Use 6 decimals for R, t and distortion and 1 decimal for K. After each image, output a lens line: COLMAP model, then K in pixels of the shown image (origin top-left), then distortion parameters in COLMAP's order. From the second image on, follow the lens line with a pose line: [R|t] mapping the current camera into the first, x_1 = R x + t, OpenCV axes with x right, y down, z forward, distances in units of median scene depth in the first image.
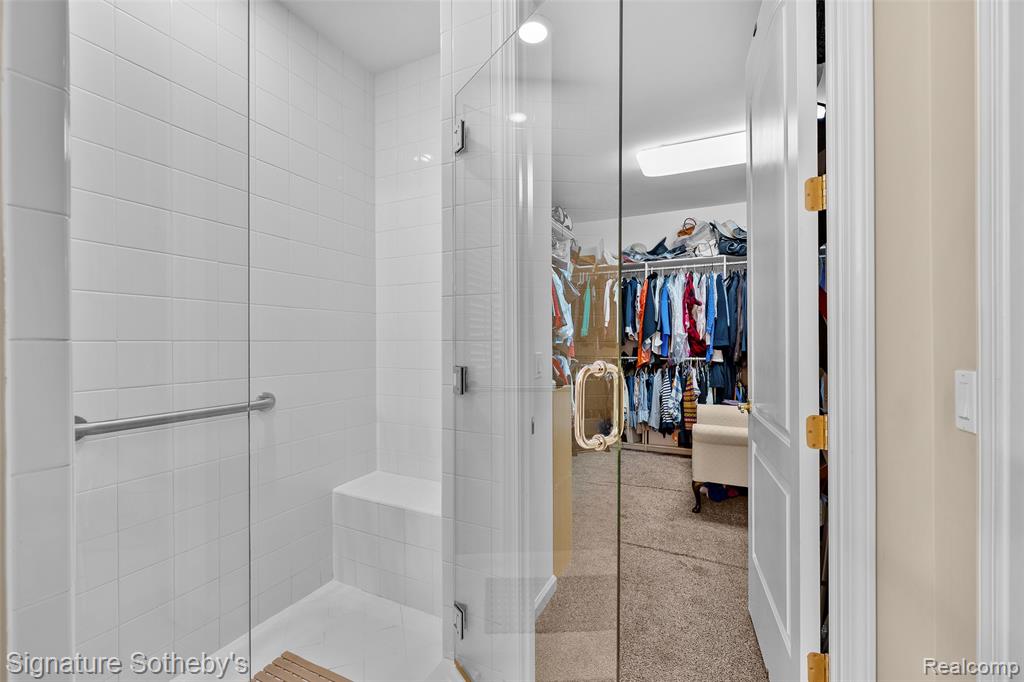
lens RADIAL K [[422.4, 0, 513.2], [0, 422.4, 343.7], [0, 0, 1]] dist [0.003854, 0.000208]
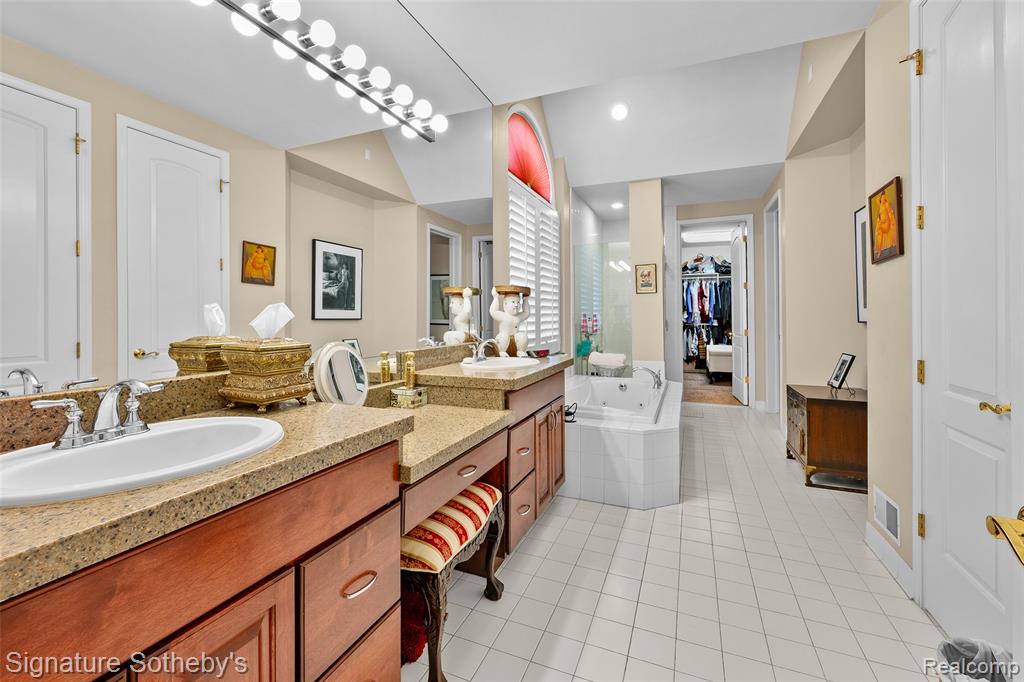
lens RADIAL K [[422.4, 0, 516.8], [0, 422.4, 314.8], [0, 0, 1]] dist [0.003854, 0.000208]
pose [[0.998424, -0.000550, 0.056116, -0.571887], [0.000953, 0.999974, -0.007148, 0.004124], [-0.056111, 0.007190, 0.998399, -0.960319]]
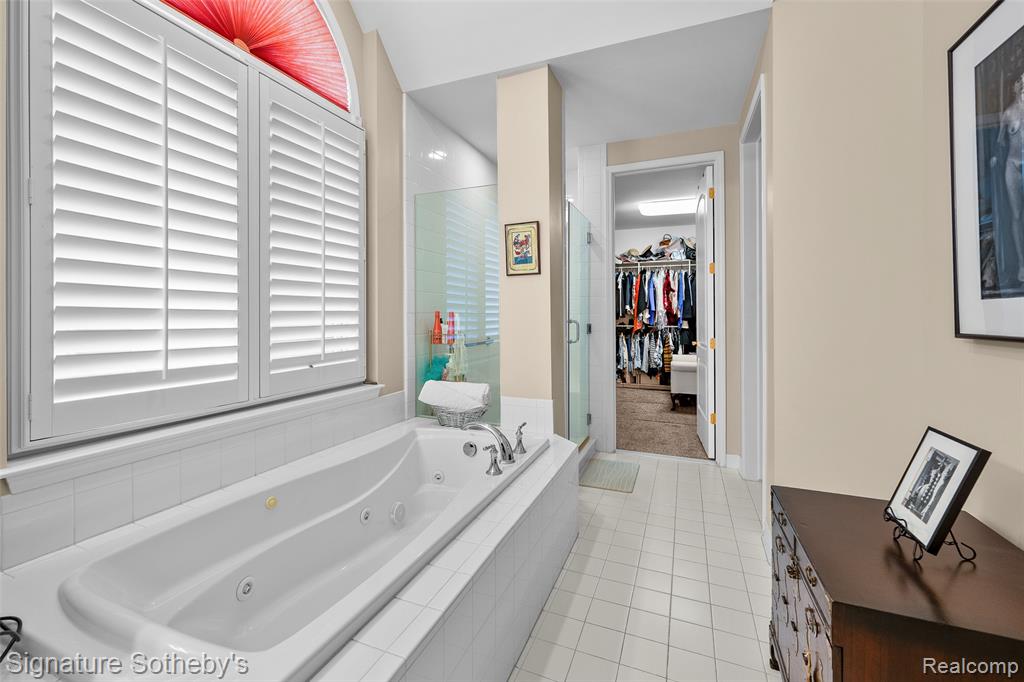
lens RADIAL K [[422.4, 0, 515.3], [0, 422.4, 312.2], [0, 0, 1]] dist [0.003854, 0.000208]
pose [[0.998016, 0.003406, 0.062875, -0.231060], [-0.002813, 0.999951, -0.009518, -0.000244], [-0.062904, 0.009322, 0.997976, -0.497935]]
